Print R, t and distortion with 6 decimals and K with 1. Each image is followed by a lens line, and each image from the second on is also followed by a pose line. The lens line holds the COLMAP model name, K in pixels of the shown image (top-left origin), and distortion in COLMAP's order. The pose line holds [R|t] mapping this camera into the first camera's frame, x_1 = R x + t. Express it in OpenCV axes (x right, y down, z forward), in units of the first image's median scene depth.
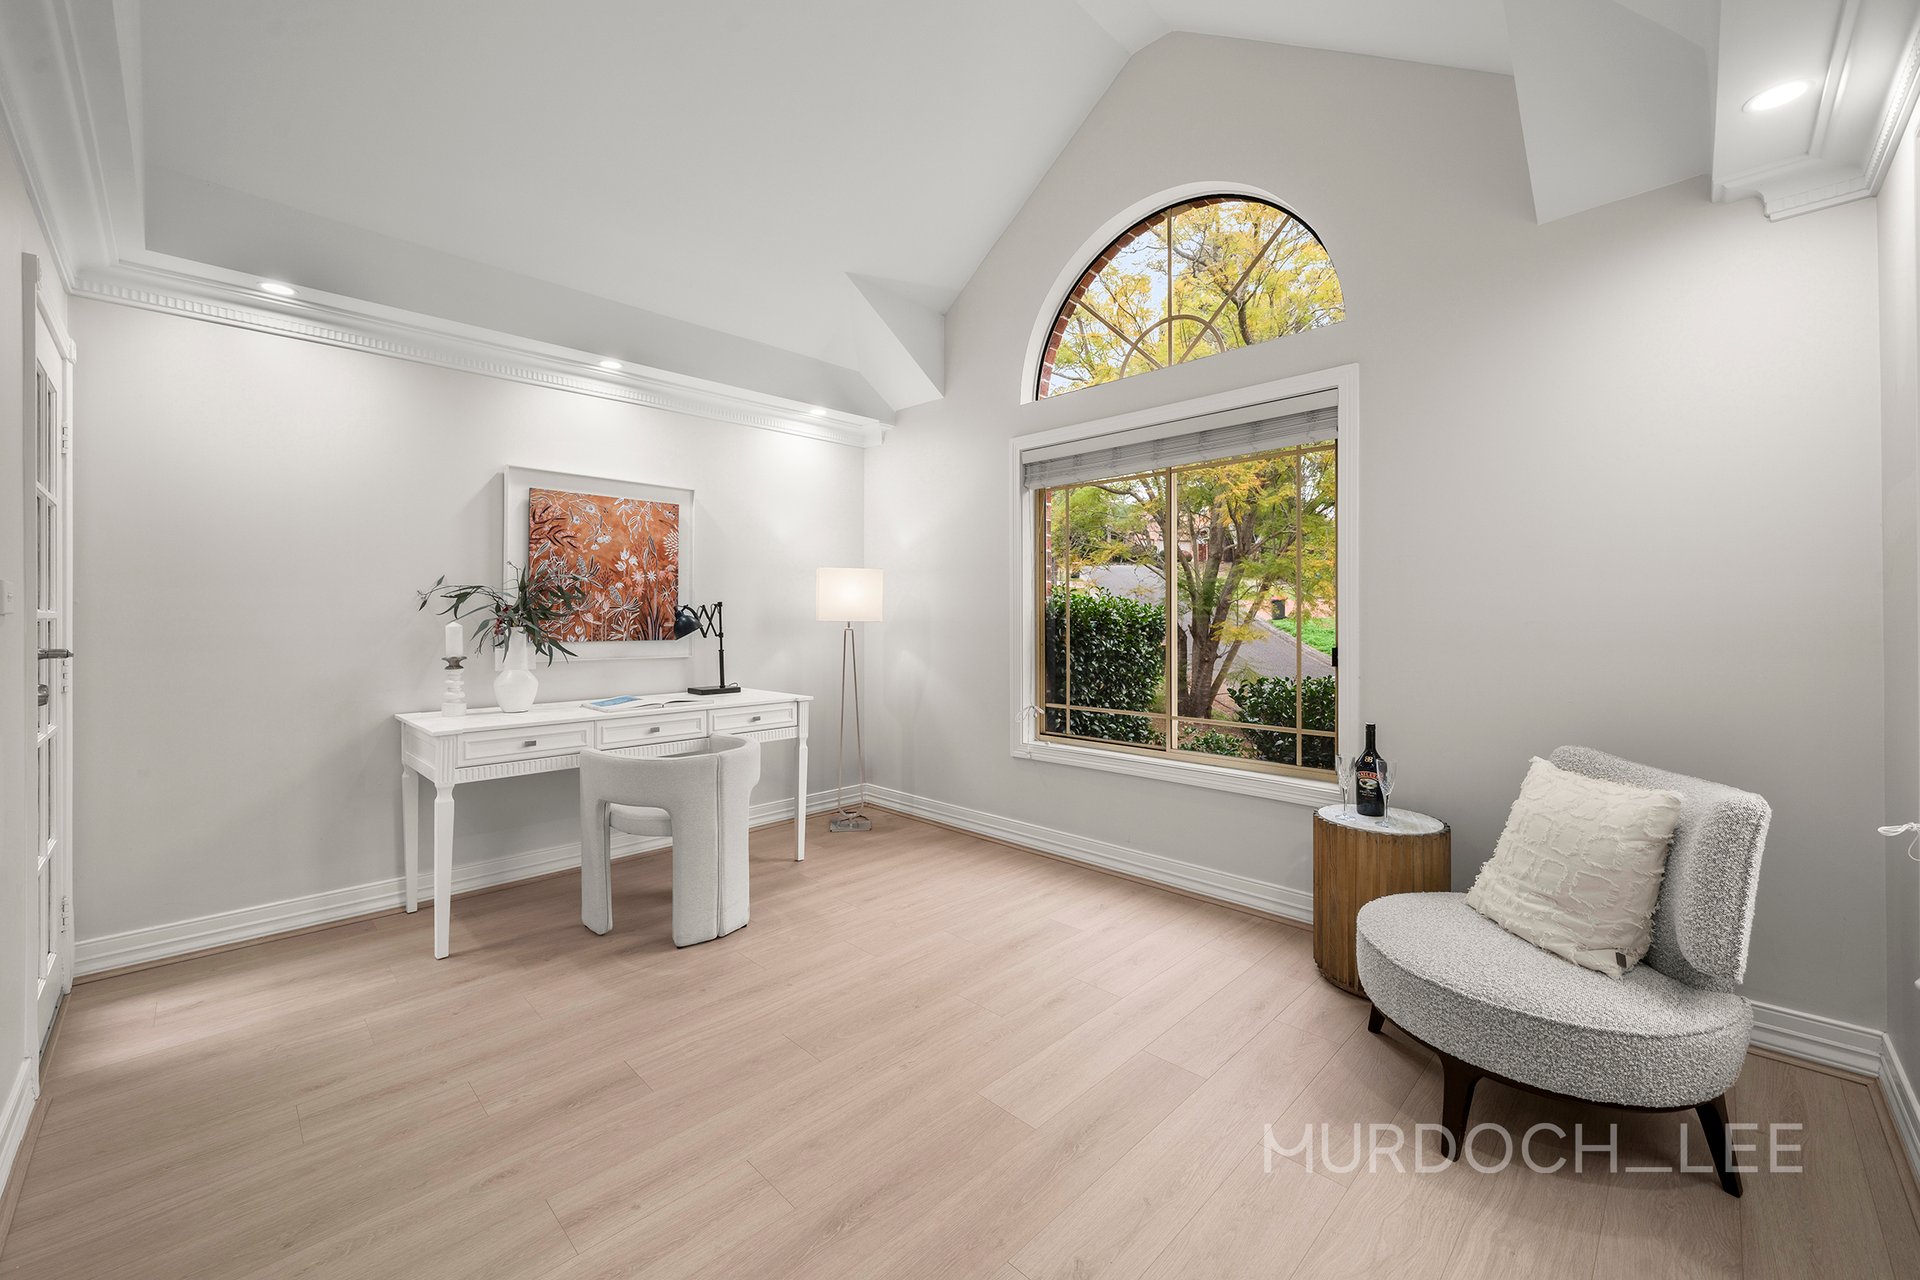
lens RADIAL K [[754.5, 0, 963.0], [0, 754.5, 627.4], [0, 0, 1]] dist [0.002512, 0.000343]
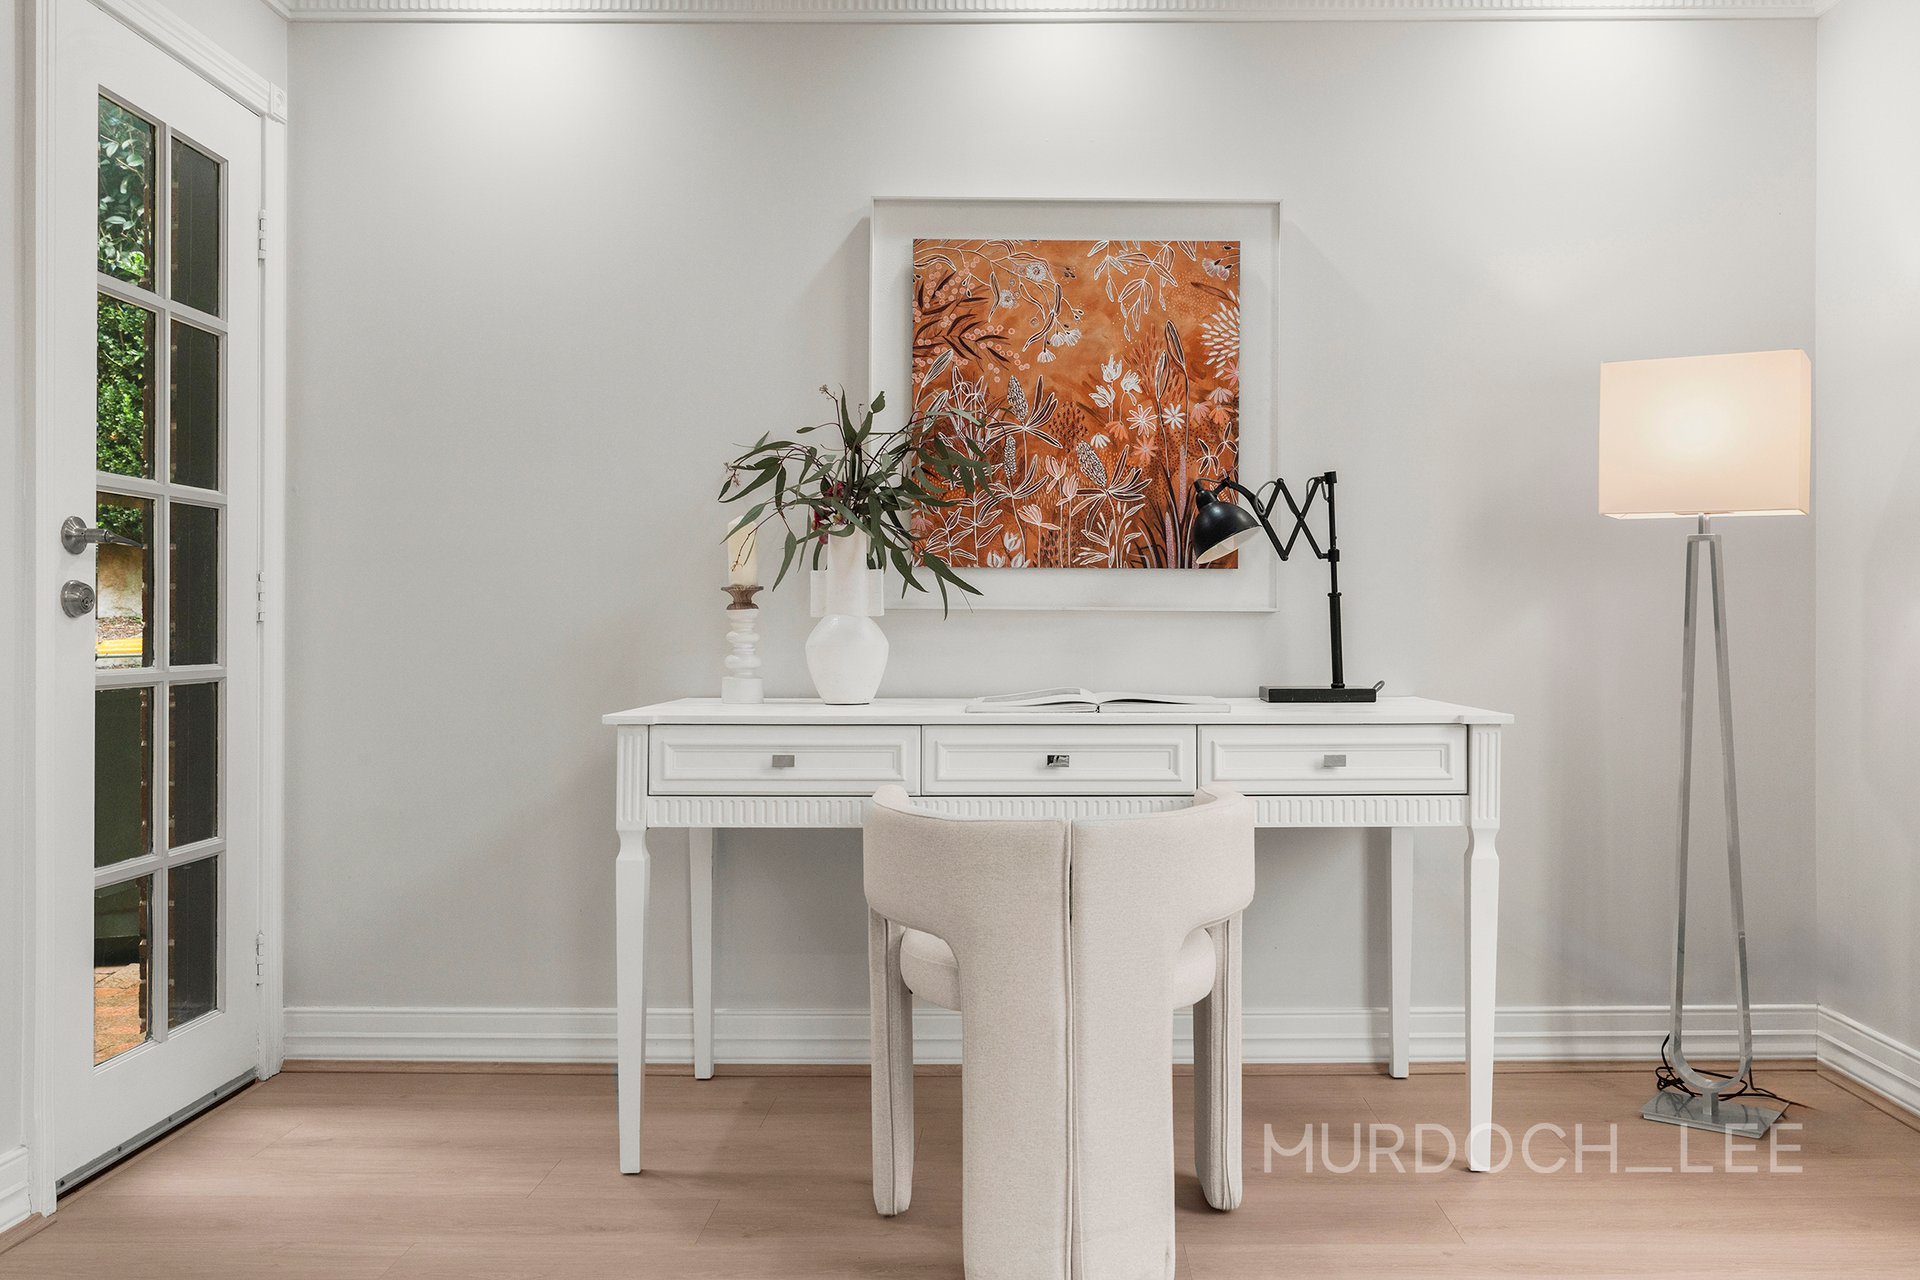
lens RADIAL K [[1594.5, 0, 963.0], [0, 1594.5, 629.5], [0, 0, 1]] dist [-0.008048, -0.008082]
pose [[0.703985, 0.007490, -0.710175, 0.148466], [-0.010635, 0.999943, 0.000004, 0.055317], [0.710135, 0.007549, 0.704025, 0.298159]]
